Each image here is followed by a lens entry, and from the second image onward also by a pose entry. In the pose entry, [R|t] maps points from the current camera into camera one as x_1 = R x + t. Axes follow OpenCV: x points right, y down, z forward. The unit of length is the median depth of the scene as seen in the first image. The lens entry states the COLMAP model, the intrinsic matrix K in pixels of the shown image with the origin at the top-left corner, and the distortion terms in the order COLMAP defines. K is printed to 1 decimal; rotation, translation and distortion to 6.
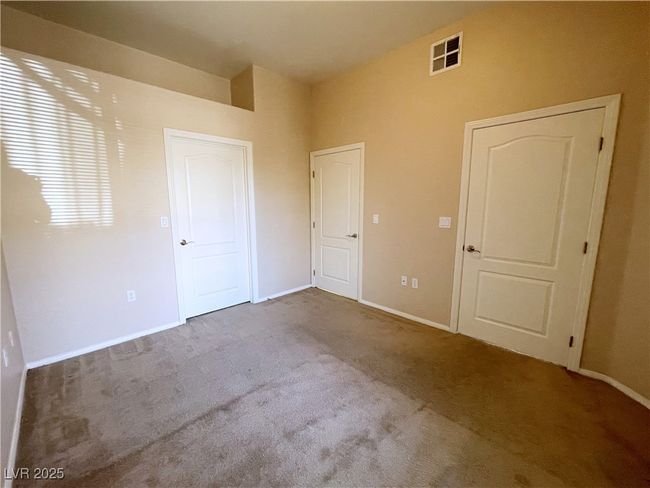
lens RADIAL K [[264.0, 0, 326.7], [0, 264.0, 243.2], [0, 0, 1]] dist [-0.000038, -0.000335]
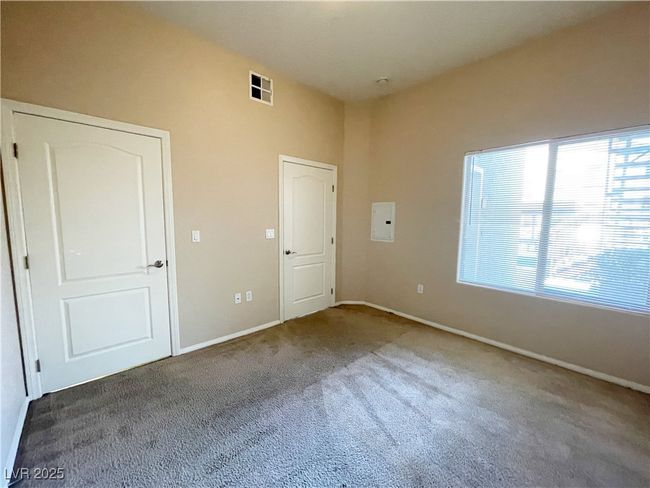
lens RADIAL K [[264.0, 0, 325.2], [0, 264.0, 241.5], [0, 0, 1]] dist [-0.000038, -0.000335]
pose [[0.055329, -0.098085, 0.993639, -0.724510], [0.132760, 0.987050, 0.090042, -0.121442], [-0.989603, 0.126933, 0.067635, 0.714231]]
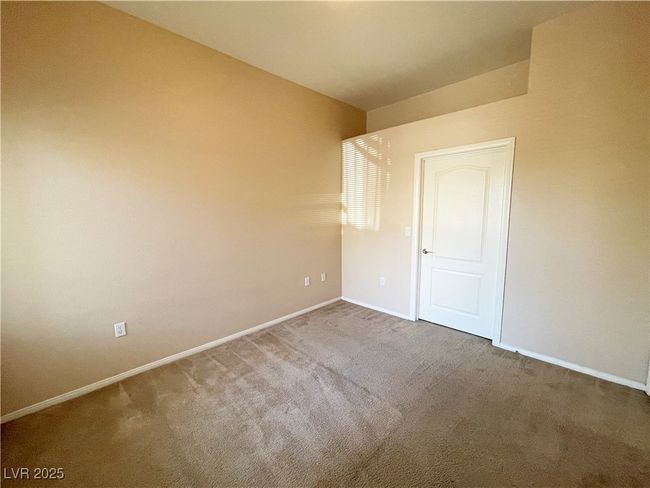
lens RADIAL K [[264.0, 0, 327.0], [0, 264.0, 247.3], [0, 0, 1]] dist [-0.000038, -0.000335]
pose [[0.024551, 0.135388, -0.990488, 0.615158], [-0.149447, 0.980151, 0.130271, -0.115376], [0.988465, 0.144827, 0.044297, 0.601167]]
